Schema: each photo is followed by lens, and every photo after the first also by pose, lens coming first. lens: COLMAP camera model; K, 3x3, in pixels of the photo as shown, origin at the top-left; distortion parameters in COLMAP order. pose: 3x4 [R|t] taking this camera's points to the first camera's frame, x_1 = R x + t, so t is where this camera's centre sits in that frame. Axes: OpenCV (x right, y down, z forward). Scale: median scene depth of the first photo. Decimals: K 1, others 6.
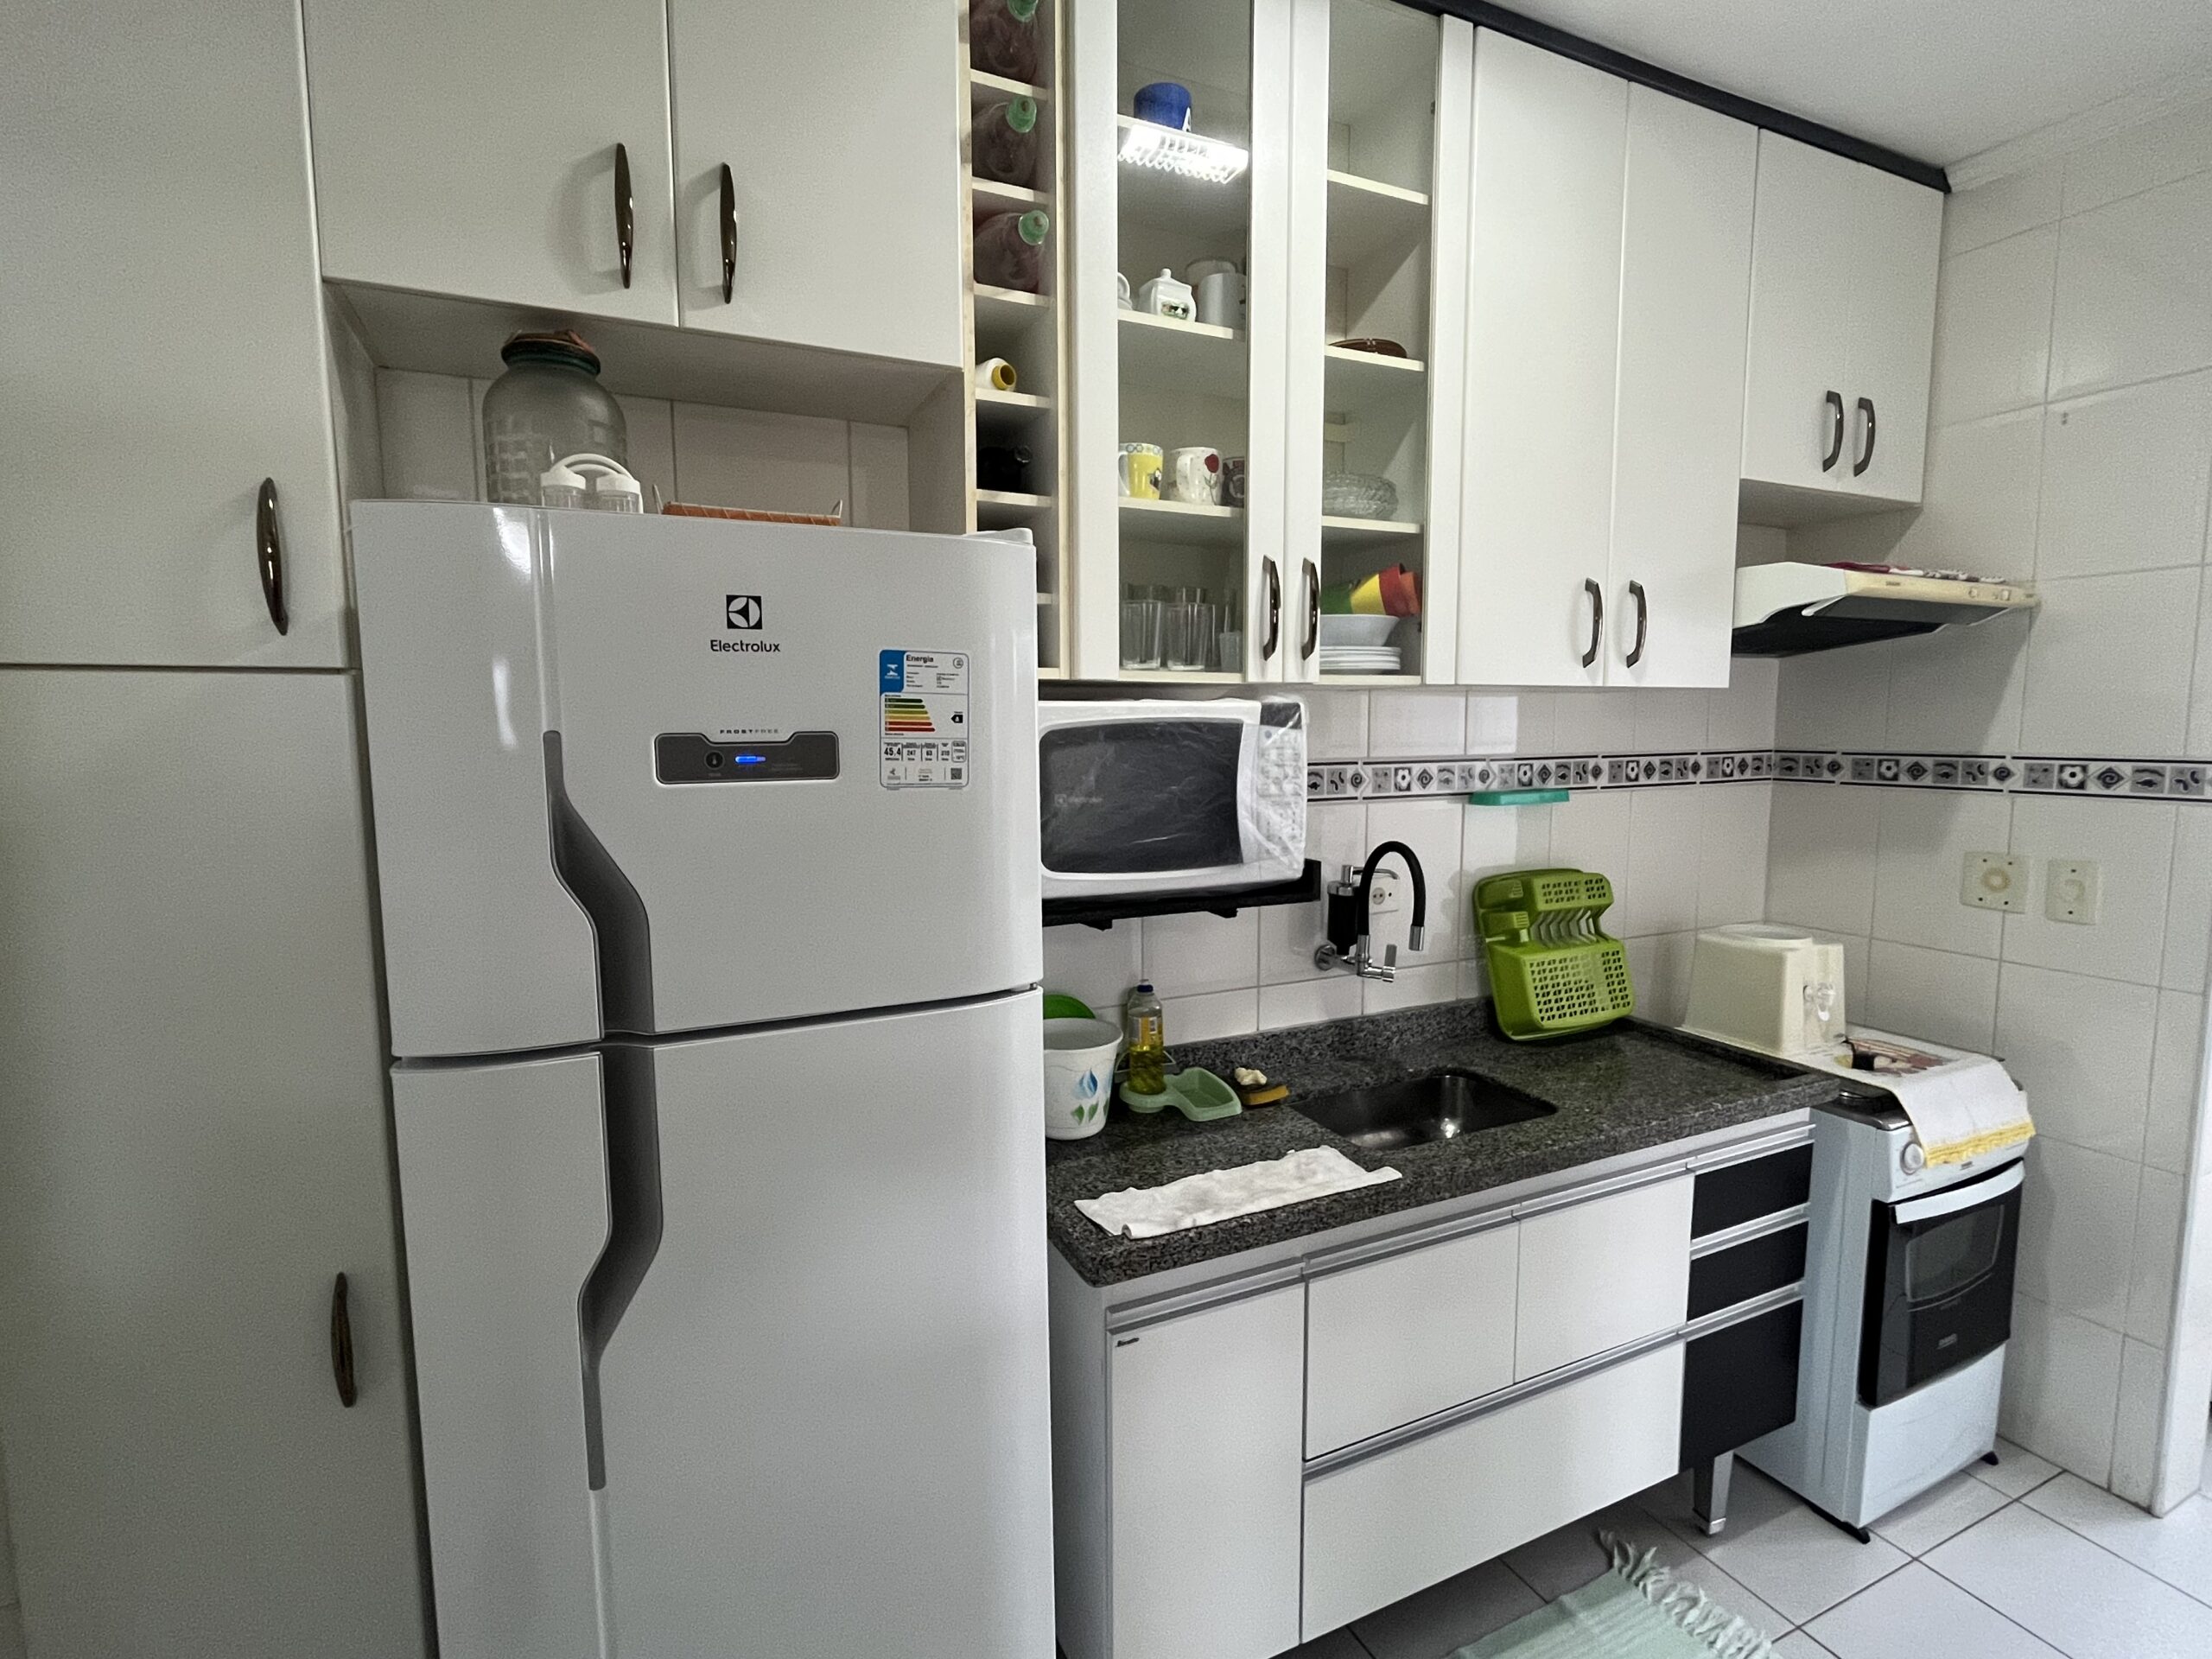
lens RADIAL K [[1051.3, 0, 1101.3], [0, 1051.3, 831.6], [0, 0, 1]] dist [0.005759, 0.002047]
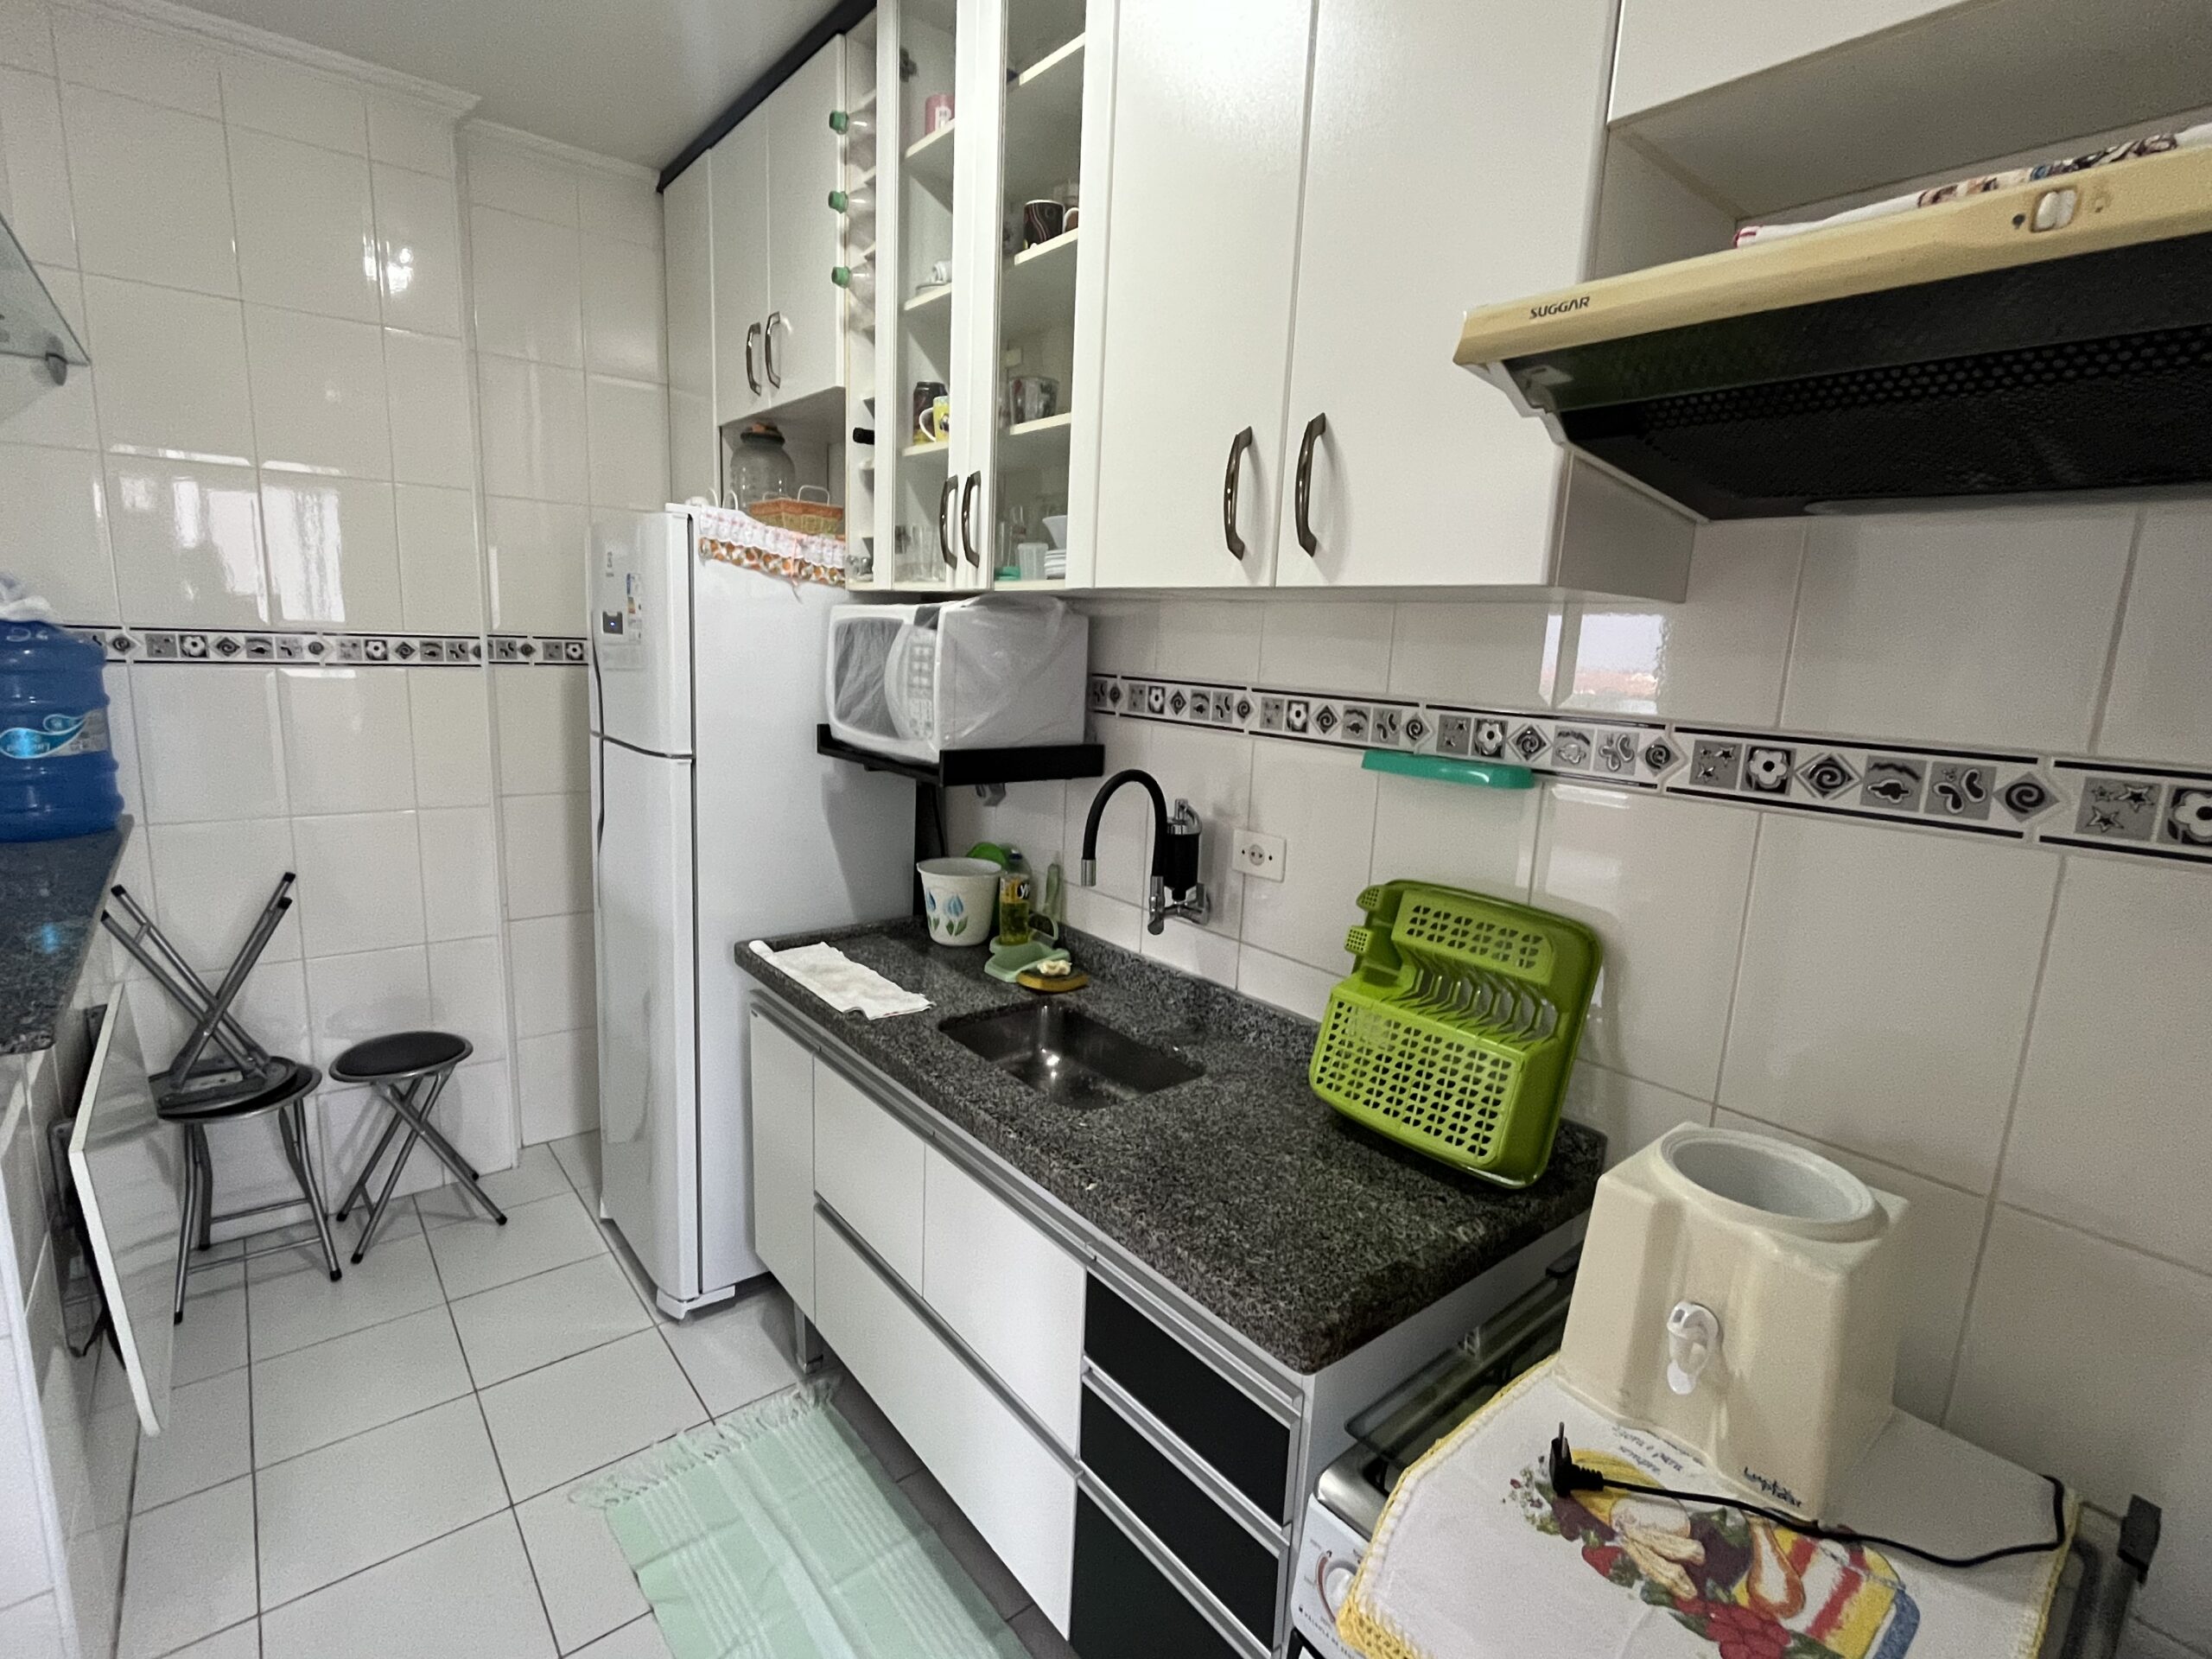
lens RADIAL K [[1051.3, 0, 1111.7], [0, 1051.3, 828.5], [0, 0, 1]] dist [0.005759, 0.002047]
pose [[0.247466, 0.186230, -0.950831, 1.181491], [-0.158450, 0.975921, 0.149906, -0.074565], [0.955853, 0.113562, 0.271015, 0.781414]]
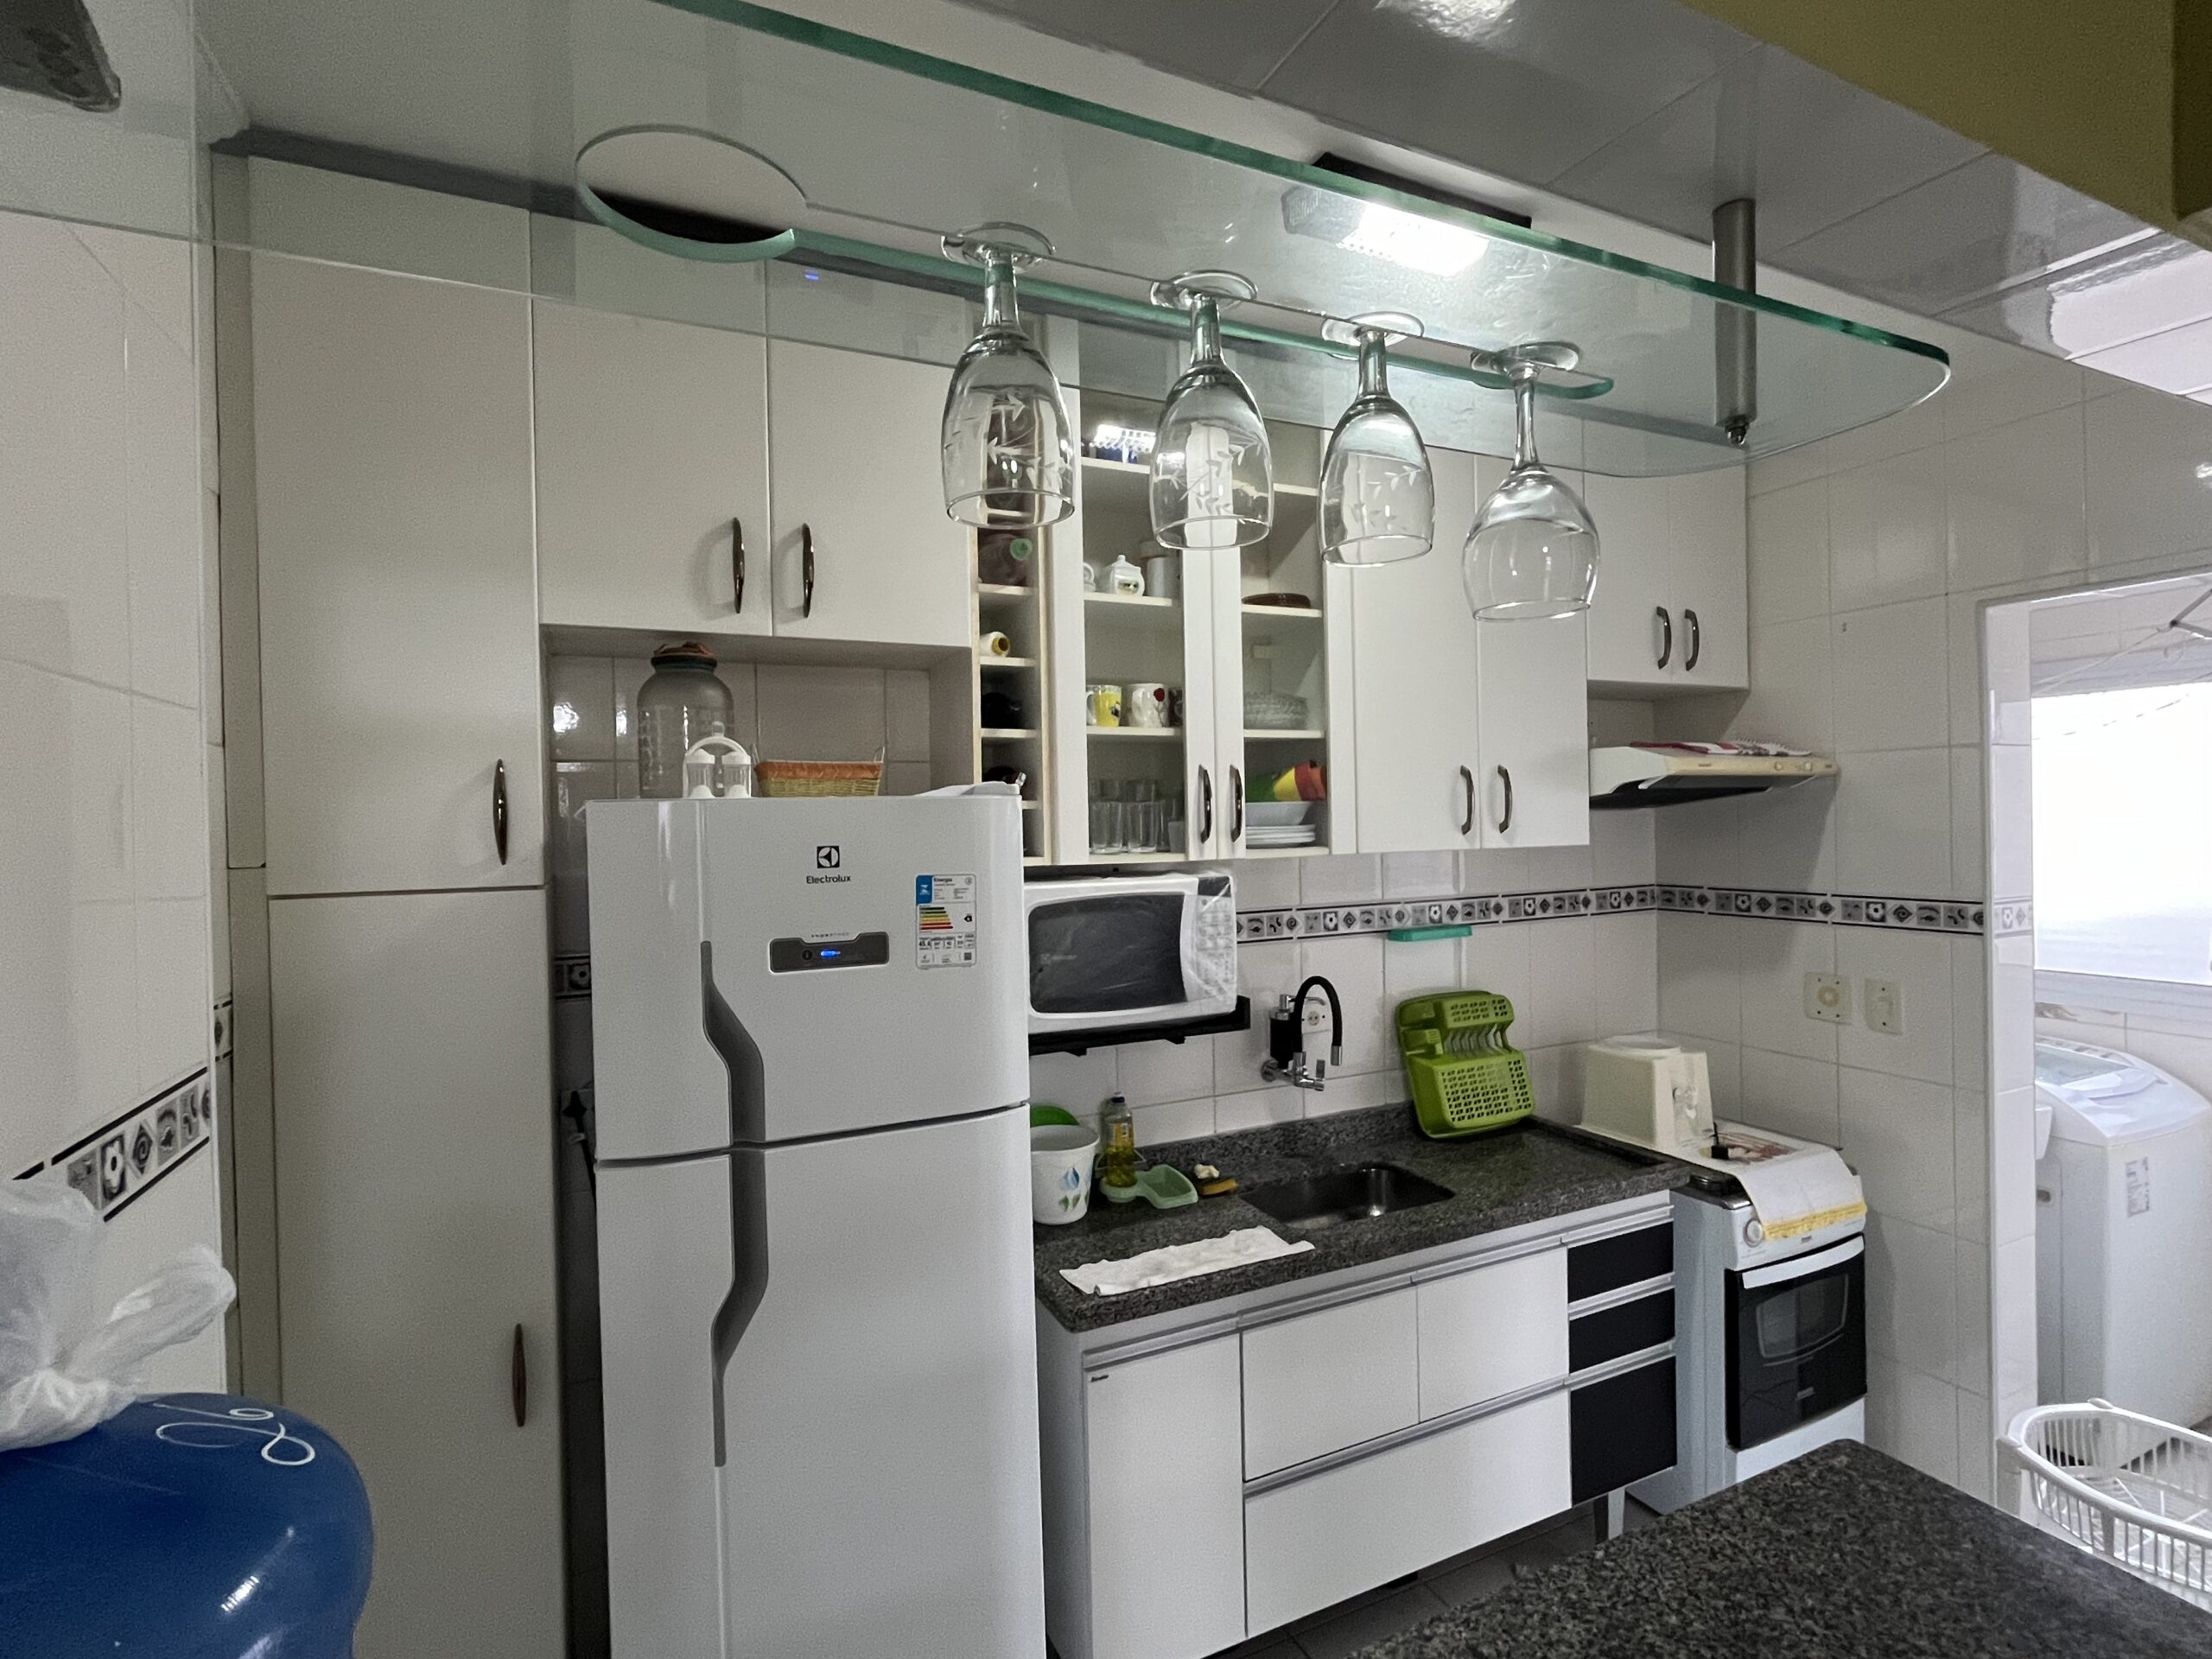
lens RADIAL K [[1051.3, 0, 1104.1], [0, 1051.3, 834.4], [0, 0, 1]] dist [0.005759, 0.002047]
pose [[0.999879, -0.015362, -0.002644, 0.033026], [0.015057, 0.995720, -0.091183, -0.050263], [0.004034, 0.091132, 0.995831, -0.266977]]
